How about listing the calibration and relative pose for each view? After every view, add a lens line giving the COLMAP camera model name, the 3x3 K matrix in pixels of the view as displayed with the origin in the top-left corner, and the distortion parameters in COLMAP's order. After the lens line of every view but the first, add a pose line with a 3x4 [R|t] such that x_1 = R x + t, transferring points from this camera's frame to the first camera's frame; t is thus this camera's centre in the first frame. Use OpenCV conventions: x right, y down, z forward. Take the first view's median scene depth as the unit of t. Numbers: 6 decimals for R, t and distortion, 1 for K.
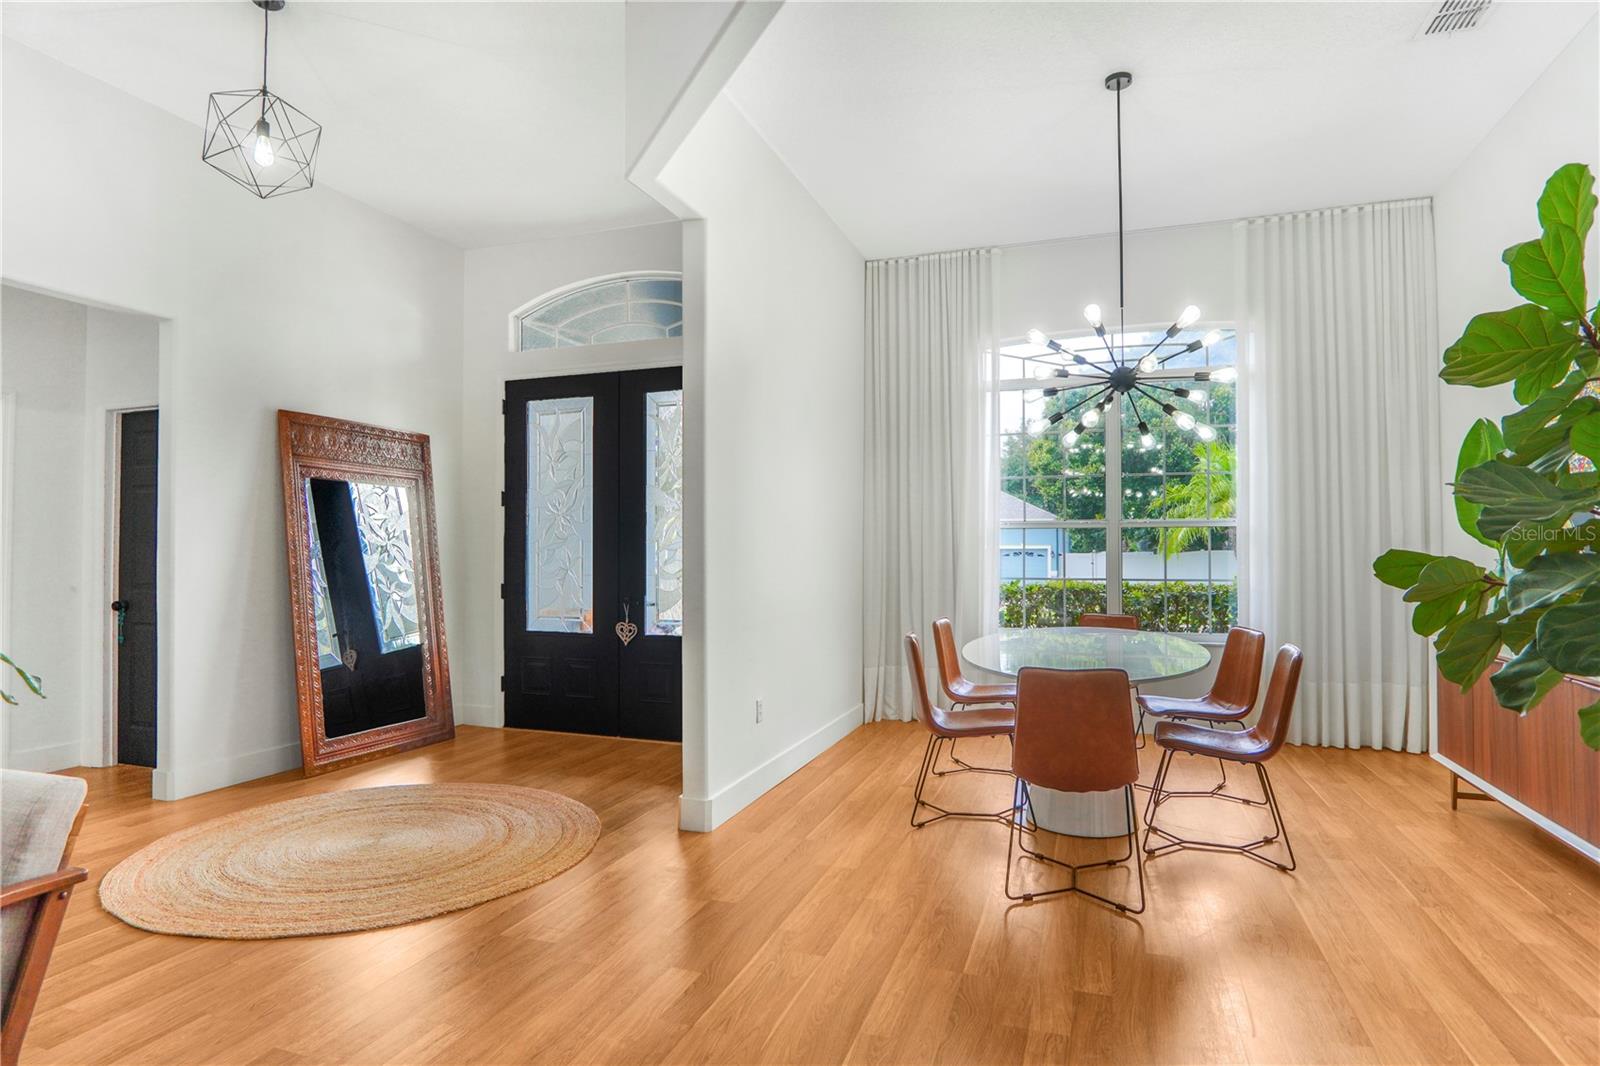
lens RADIAL K [[866.8, 0, 790.8], [0, 866.8, 533.5], [0, 0, 1]] dist [-0.022304, 0.000192]
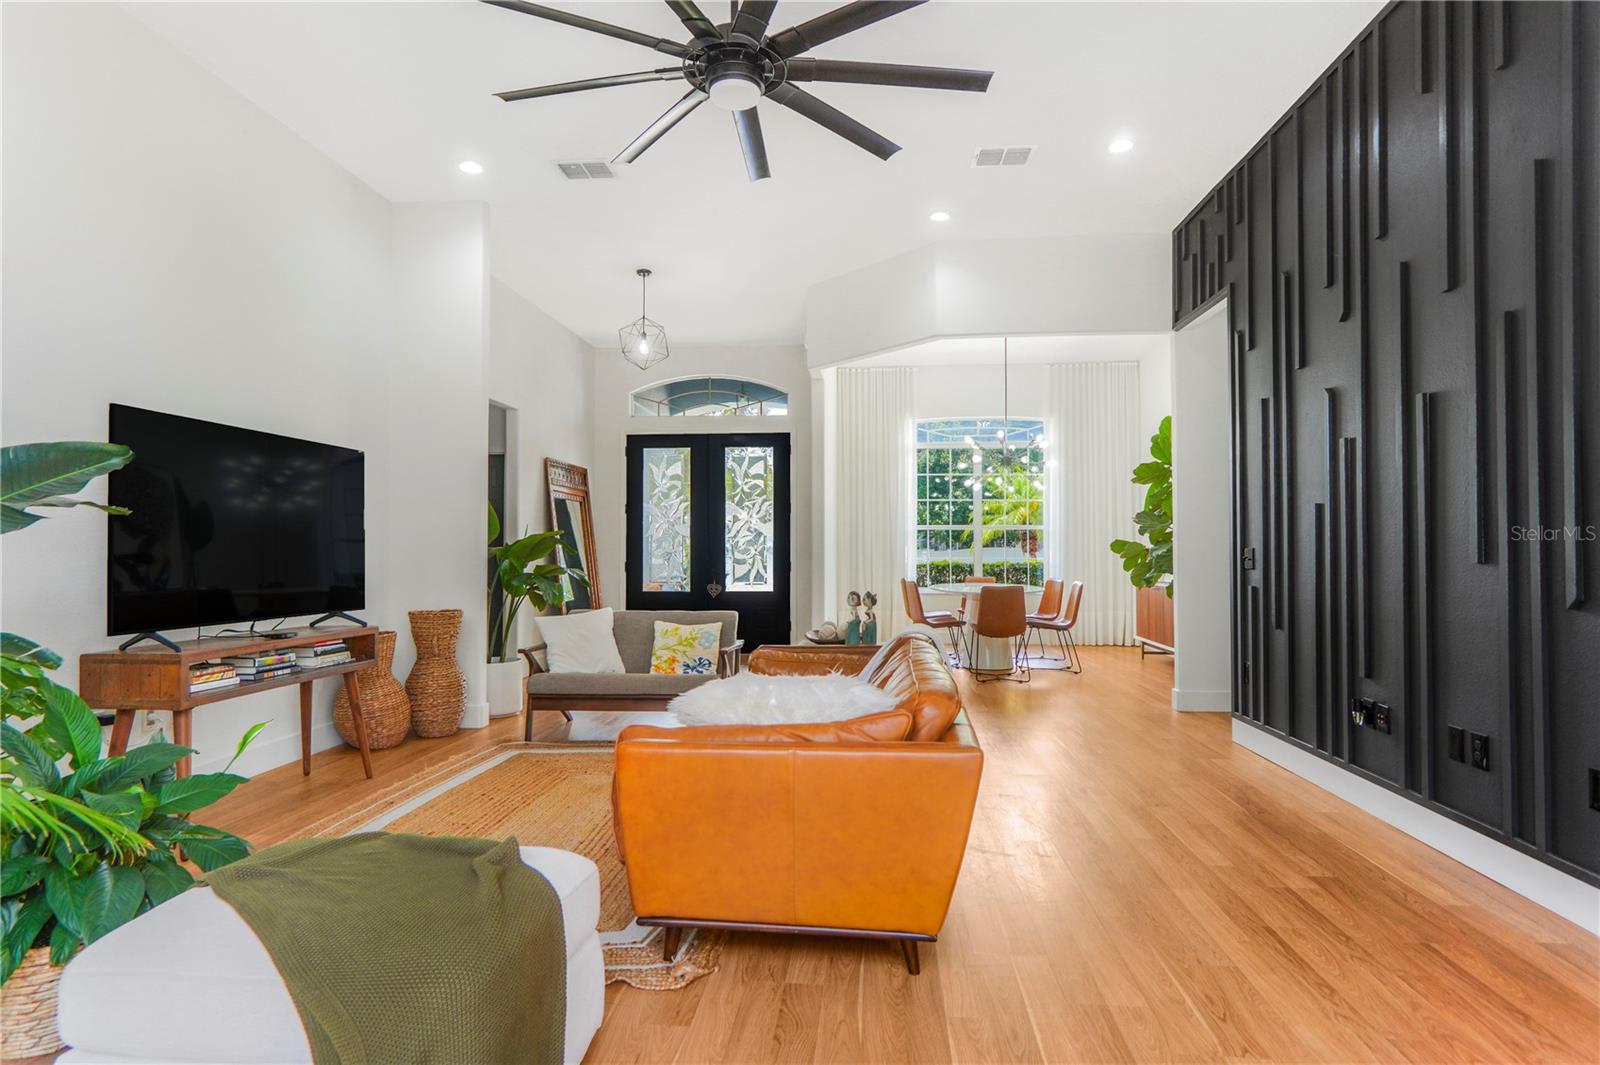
lens RADIAL K [[857.4, 0, 800.0], [0, 857.4, 532.5], [0, 0, 1]] dist [-0.010354, 0.000190]
pose [[0.968367, 0.004554, 0.249487, -0.482070], [-0.004915, 0.999988, 0.000827, 0.000238], [-0.249480, -0.002027, 0.968378, -0.700757]]
